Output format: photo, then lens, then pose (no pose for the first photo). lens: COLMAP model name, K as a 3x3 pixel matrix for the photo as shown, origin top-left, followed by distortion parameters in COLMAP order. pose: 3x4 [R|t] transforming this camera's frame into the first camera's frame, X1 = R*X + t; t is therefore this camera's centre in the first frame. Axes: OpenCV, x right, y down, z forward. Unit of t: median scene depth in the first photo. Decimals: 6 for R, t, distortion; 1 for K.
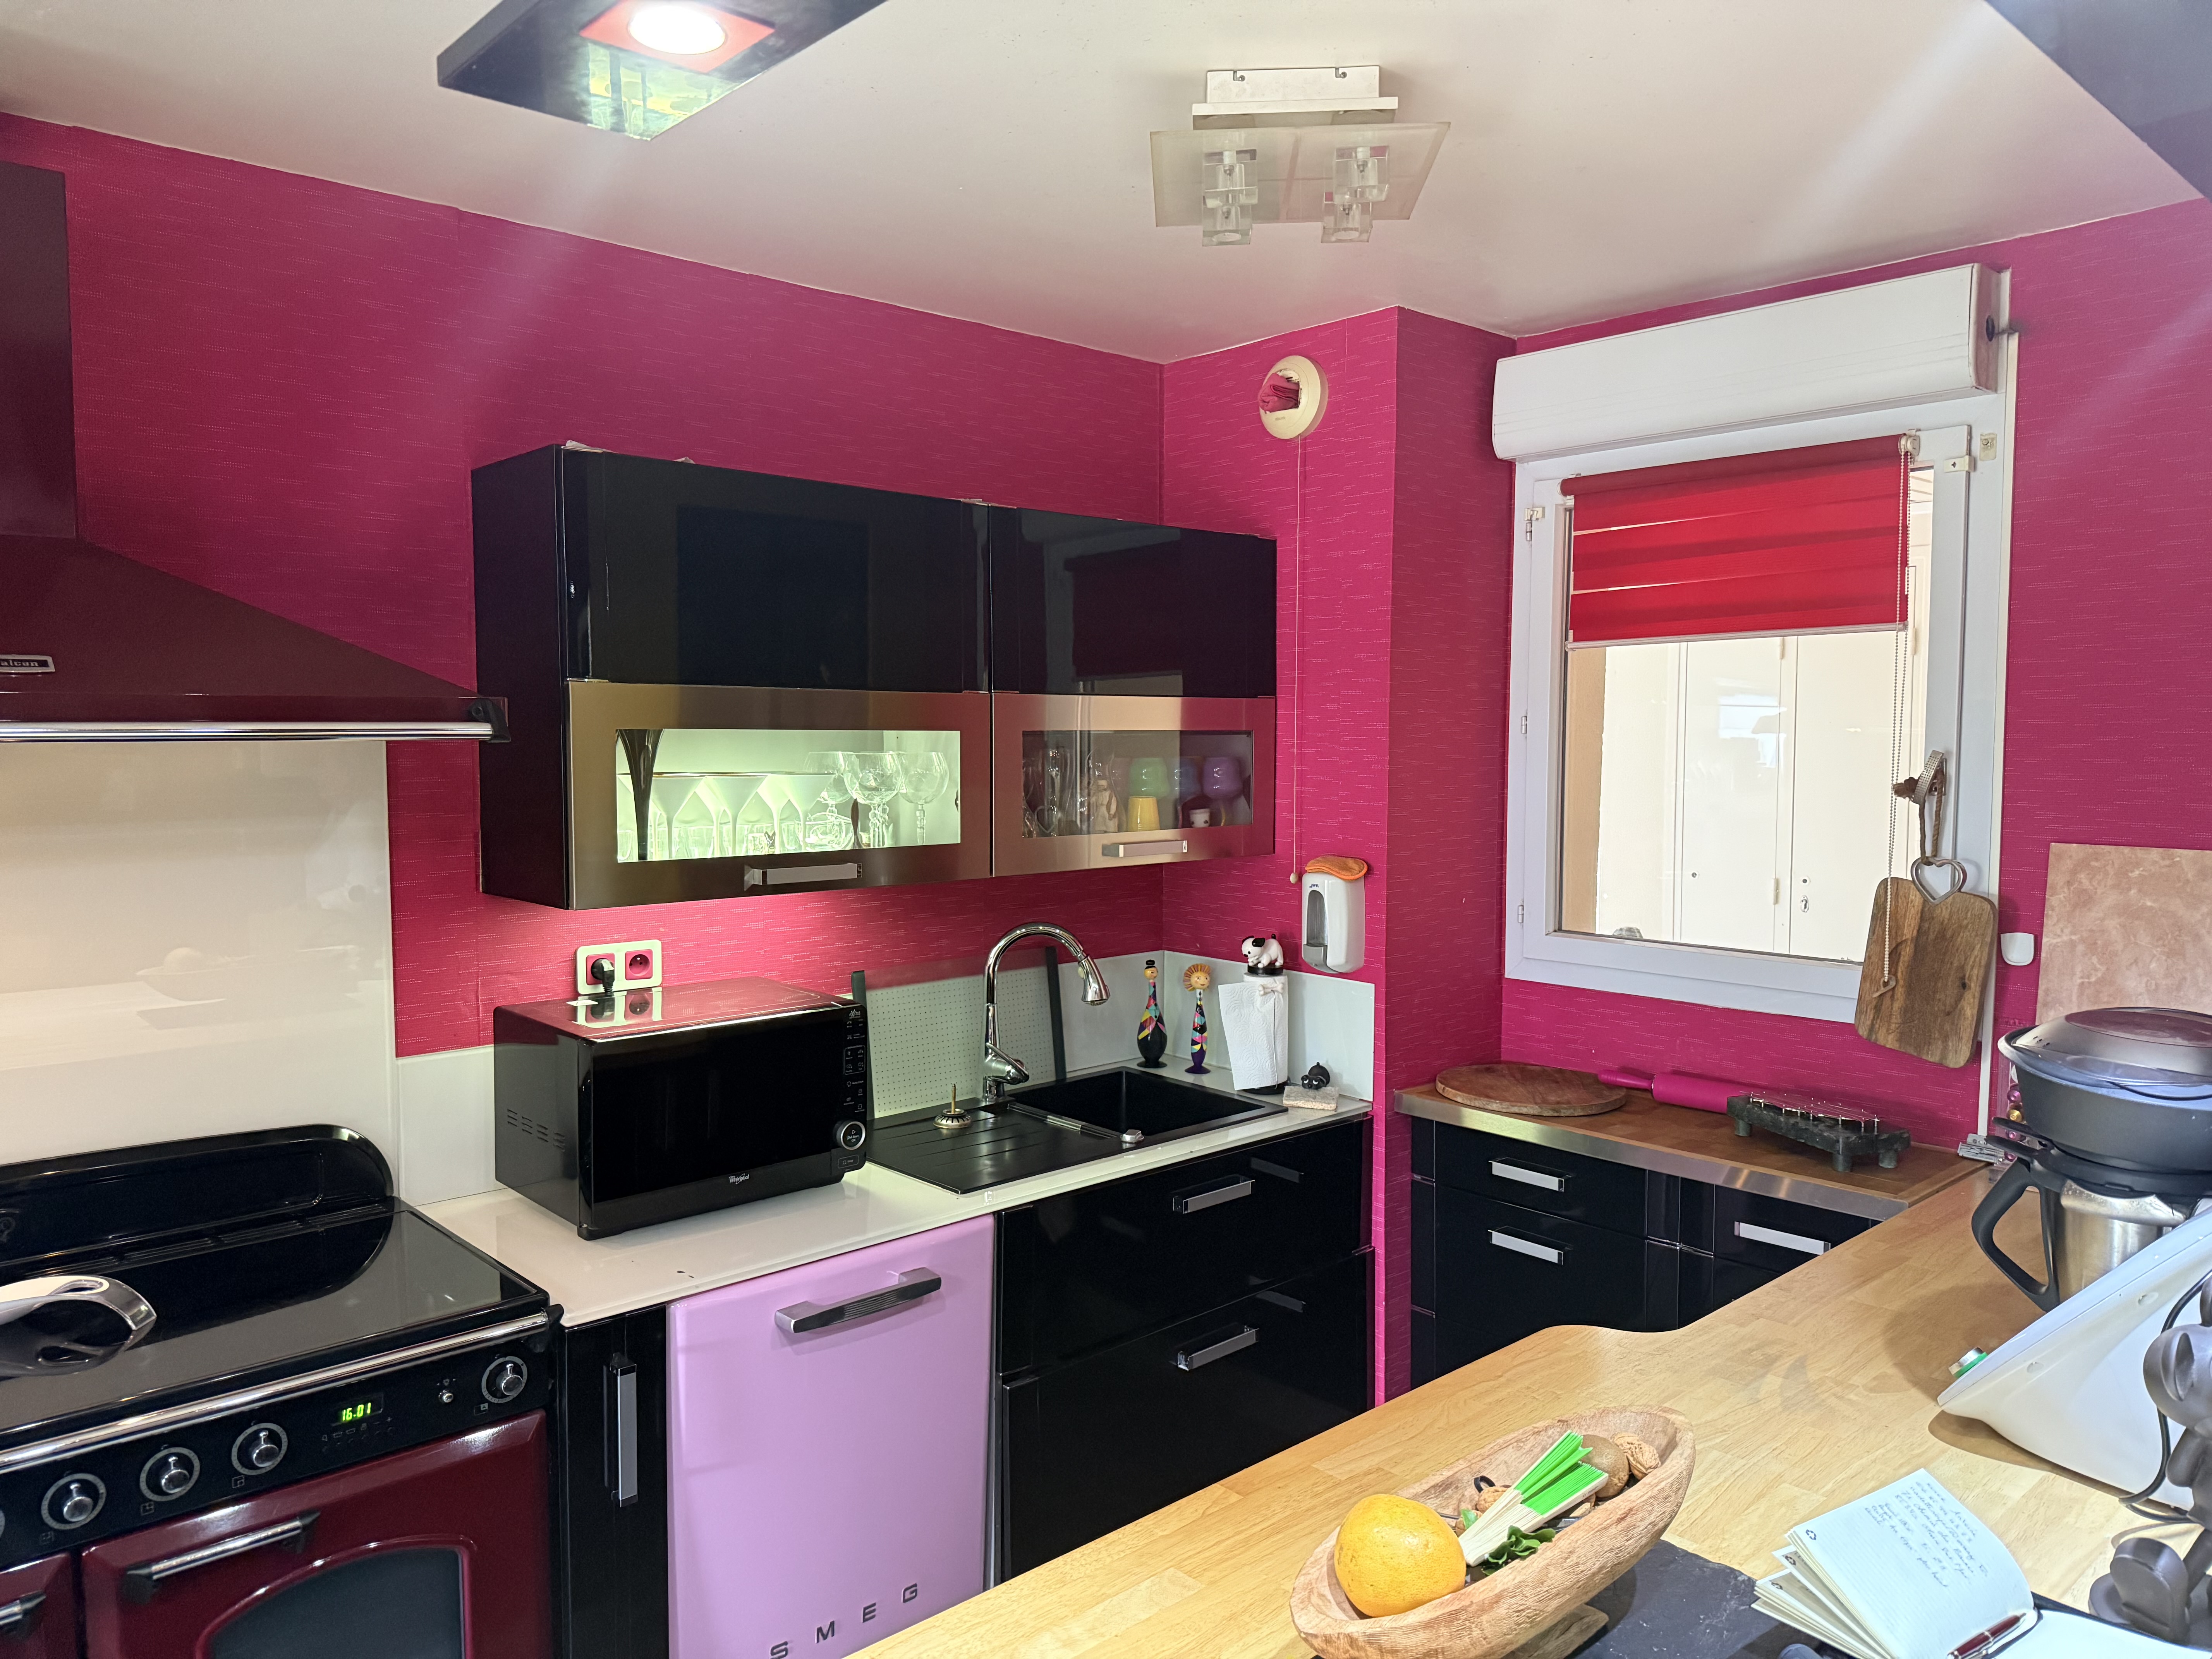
lens RADIAL K [[1535.9, 0, 1091.8], [0, 1535.9, 842.3], [0, 0, 1]] dist [0.047164, -0.001050]
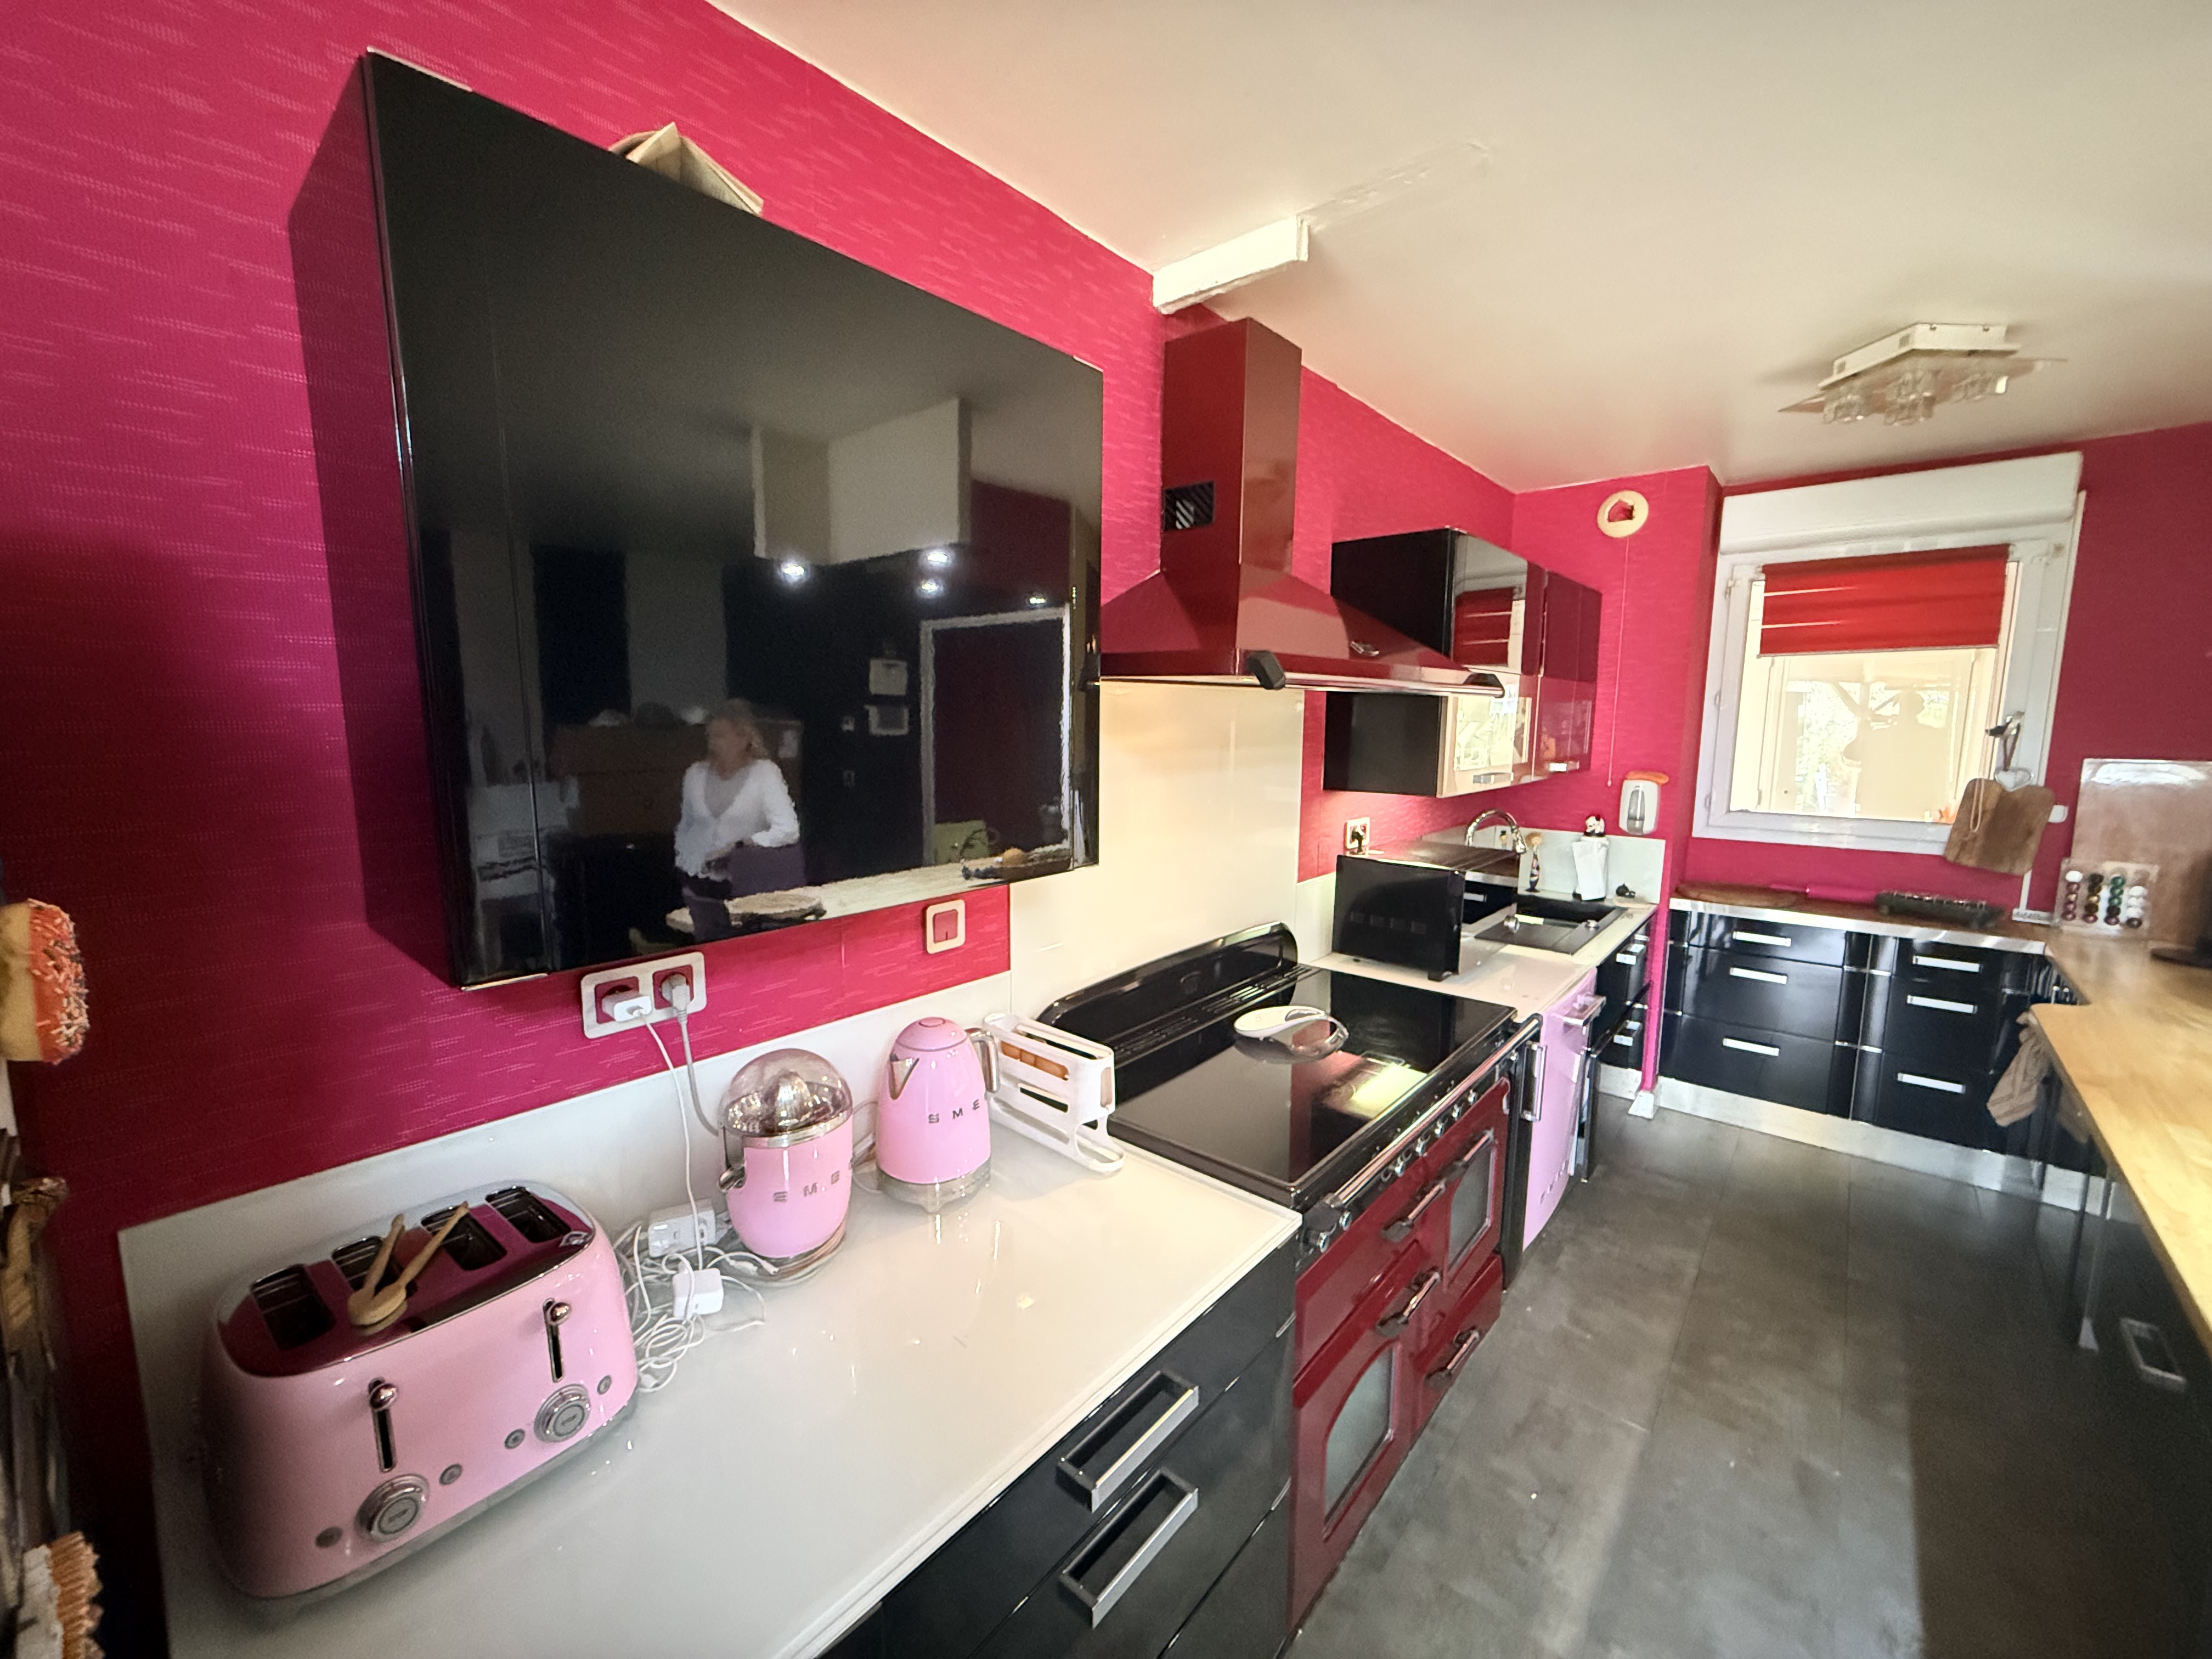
lens RADIAL K [[879.8, 0, 1107.5], [0, 879.8, 829.1], [0, 0, 1]] dist [0.002168, 0.000208]
pose [[0.994124, -0.012152, 0.107562, -0.675843], [0.006229, 0.998454, 0.055235, 0.019227], [-0.108067, -0.054240, 0.992663, 0.035014]]
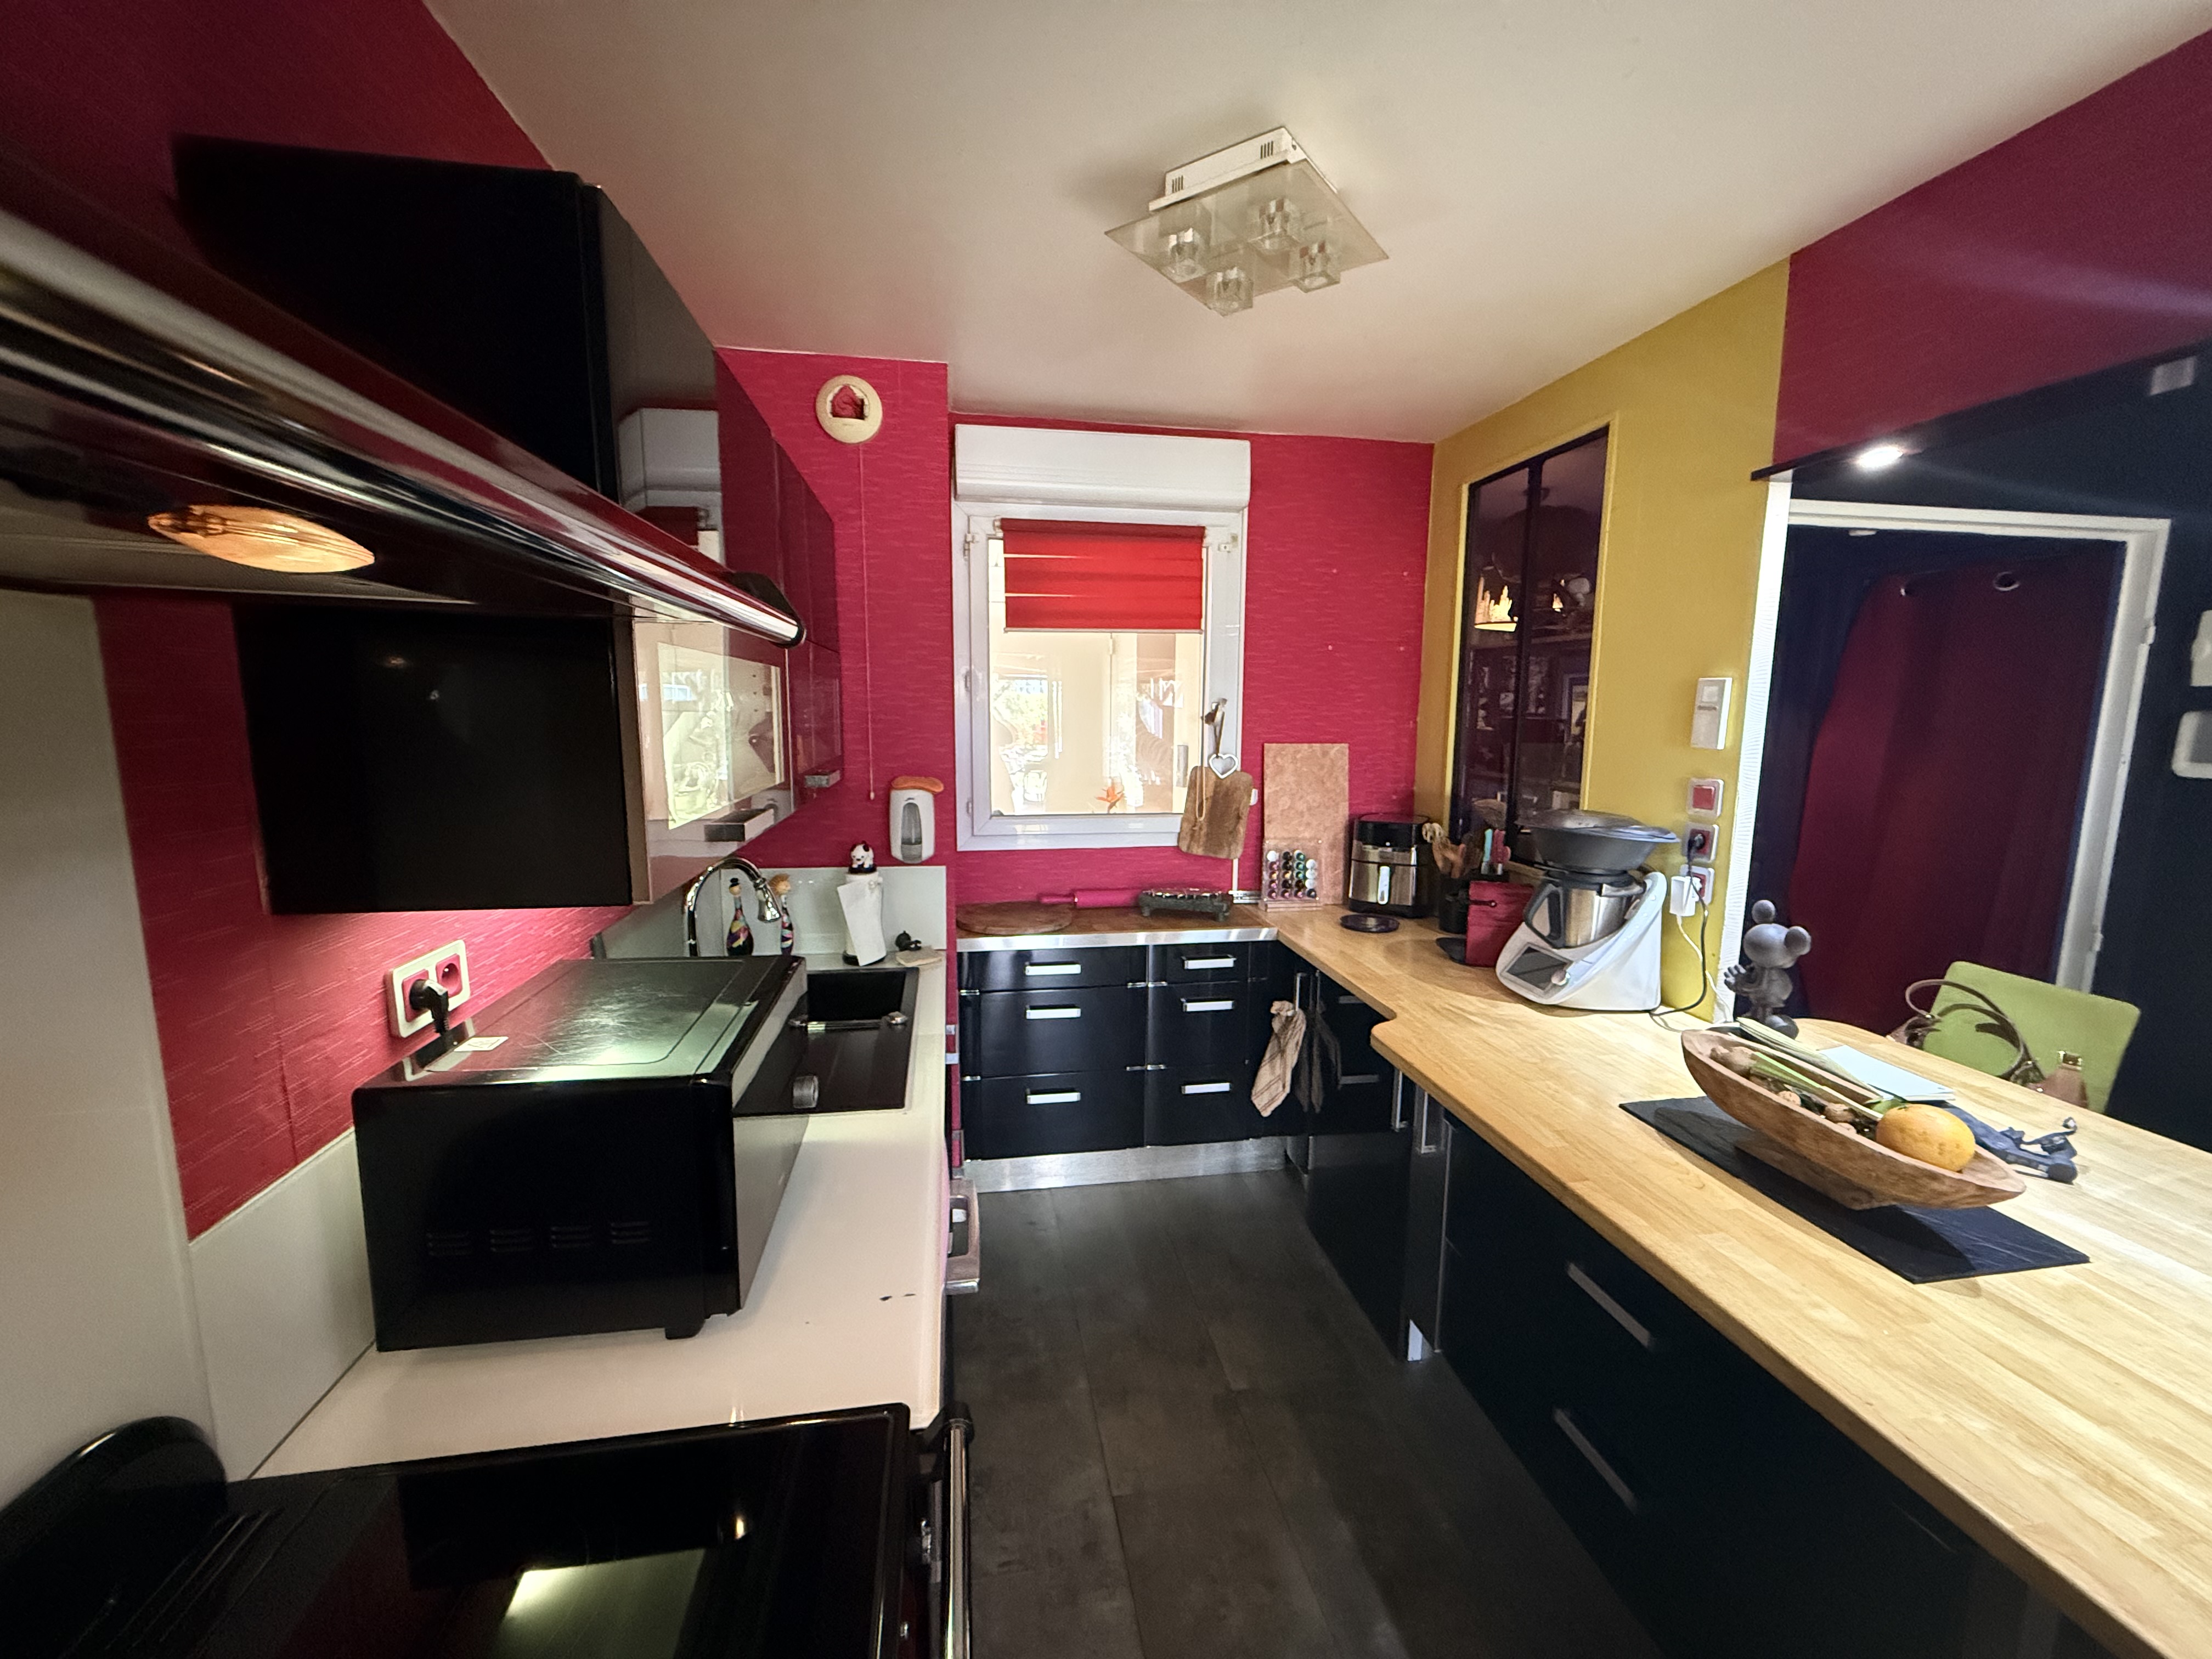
lens RADIAL K [[879.8, 0, 1097.1], [0, 879.8, 831.3], [0, 0, 1]] dist [0.002168, 0.000208]
pose [[0.559434, -0.115053, 0.820851, -0.444621], [0.056818, 0.993313, 0.100502, -0.012616], [-0.826925, -0.009585, 0.562231, 0.505030]]
